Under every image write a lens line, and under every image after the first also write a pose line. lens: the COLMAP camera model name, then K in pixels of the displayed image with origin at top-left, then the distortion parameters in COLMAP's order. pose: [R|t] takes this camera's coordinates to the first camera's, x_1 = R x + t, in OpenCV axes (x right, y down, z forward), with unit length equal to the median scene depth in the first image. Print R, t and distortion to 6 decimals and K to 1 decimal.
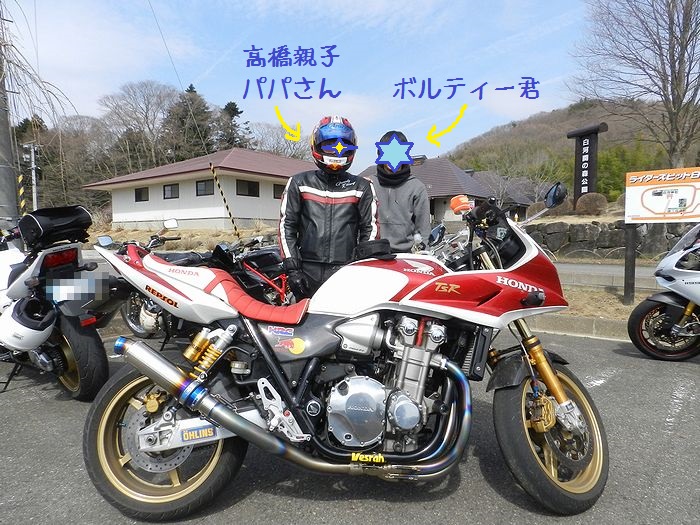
lens RADIAL K [[471.4, 0, 350.0], [0, 471.4, 262.5], [0, 0, 1]] dist [0.030259, -0.006177]
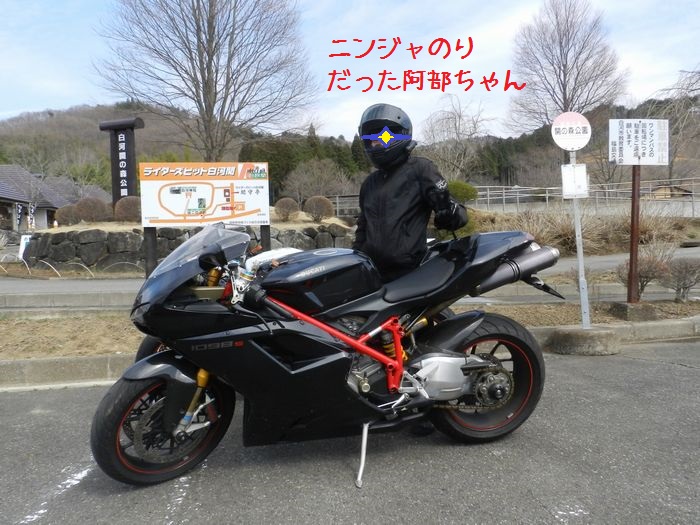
lens RADIAL K [[530.1, 0, 350.0], [0, 530.1, 262.5], [0, 0, 1]] dist [0.025699, 0.001952]
pose [[0.674473, -0.041606, 0.737126, 0.055328], [0.061929, 0.998081, -0.000330, -0.000861], [-0.735697, 0.045872, 0.675755, 0.054930]]
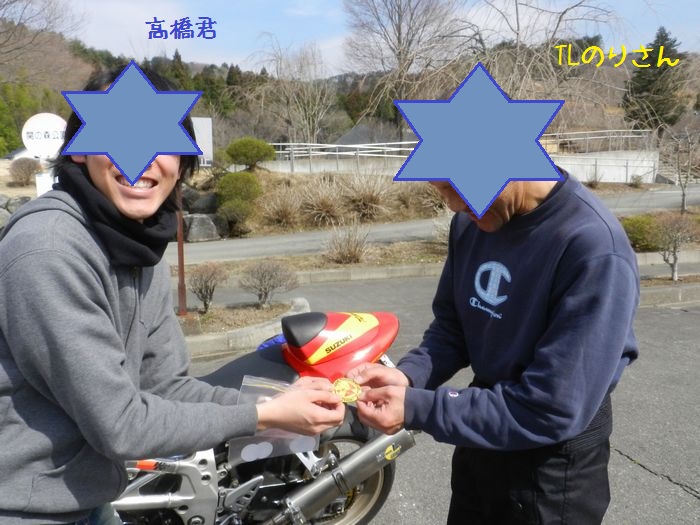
lens RADIAL K [[590.5, 0, 350.0], [0, 590.5, 262.5], [0, 0, 1]] dist [0.012592, 0.002621]
pose [[0.528858, -0.118135, 0.840449, 0.188674], [0.067465, 0.992983, 0.097122, -0.023152], [-0.846025, 0.005337, 0.533117, -0.118949]]
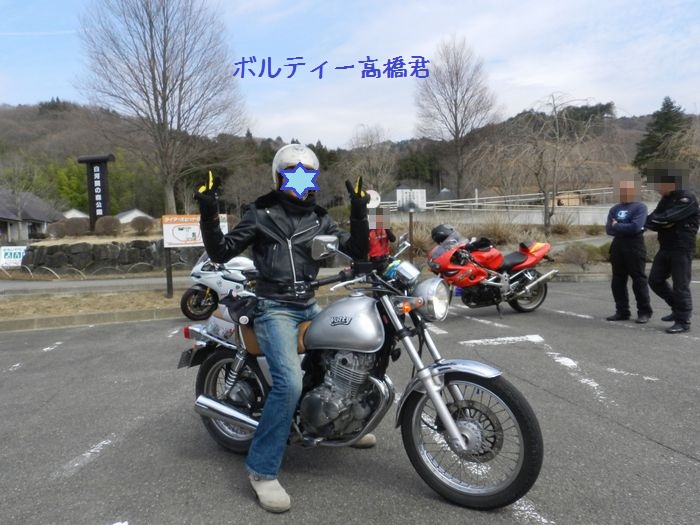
lens RADIAL K [[530.1, 0, 350.0], [0, 530.1, 262.5], [0, 0, 1]] dist [0.025699, 0.001952]
pose [[0.587544, -0.053435, 0.807426, -0.171296], [0.083263, 0.996513, 0.005361, 0.003534], [-0.804897, 0.064079, 0.589945, -0.187751]]
